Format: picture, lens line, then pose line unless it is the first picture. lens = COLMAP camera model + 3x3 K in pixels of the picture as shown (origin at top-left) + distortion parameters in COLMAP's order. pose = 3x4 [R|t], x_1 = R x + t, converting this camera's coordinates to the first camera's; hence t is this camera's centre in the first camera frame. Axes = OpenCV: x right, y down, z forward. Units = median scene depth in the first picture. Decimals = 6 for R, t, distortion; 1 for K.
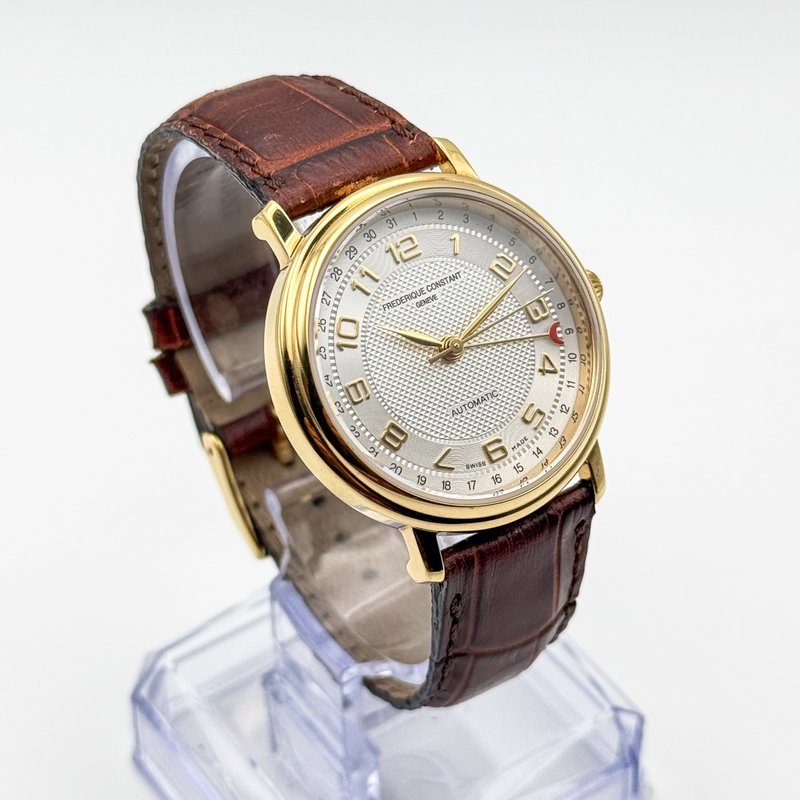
lens RADIAL K [[2213.1, 0, 399.4], [0, 2213.1, 401.0], [0, 0, 1]] dist [-0.125768, 0.000000]
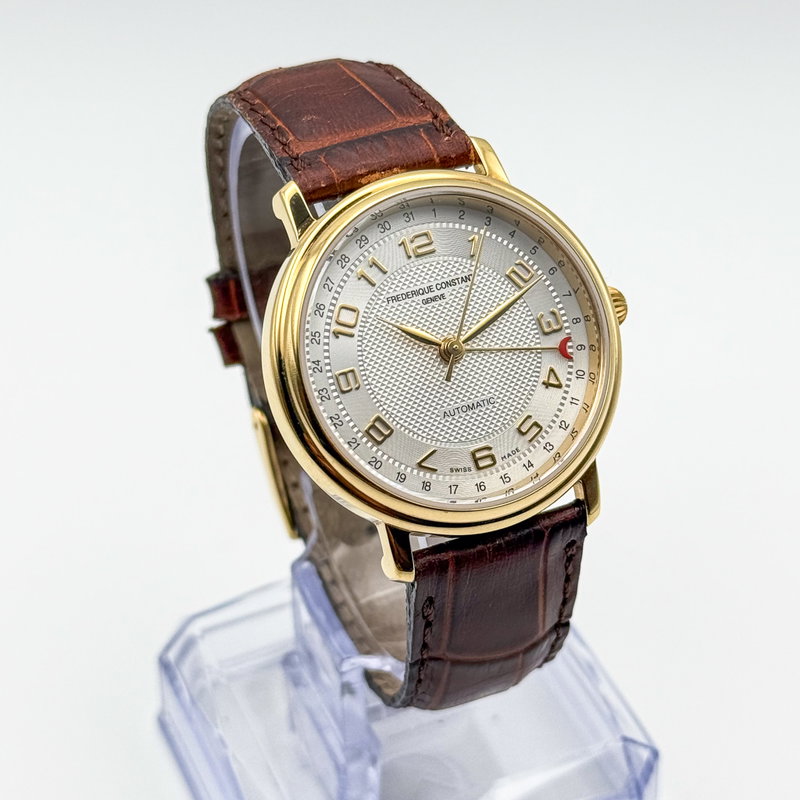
lens RADIAL K [[2213.1, 0, 400.1], [0, 2213.1, 399.3], [0, 0, 1]] dist [-0.125768, 0.000000]
pose [[0.982681, 0.124346, -0.137388, 0.135661], [-0.124378, 0.992199, 0.008386, -0.006937], [0.137360, 0.008847, 0.990482, 0.017074]]
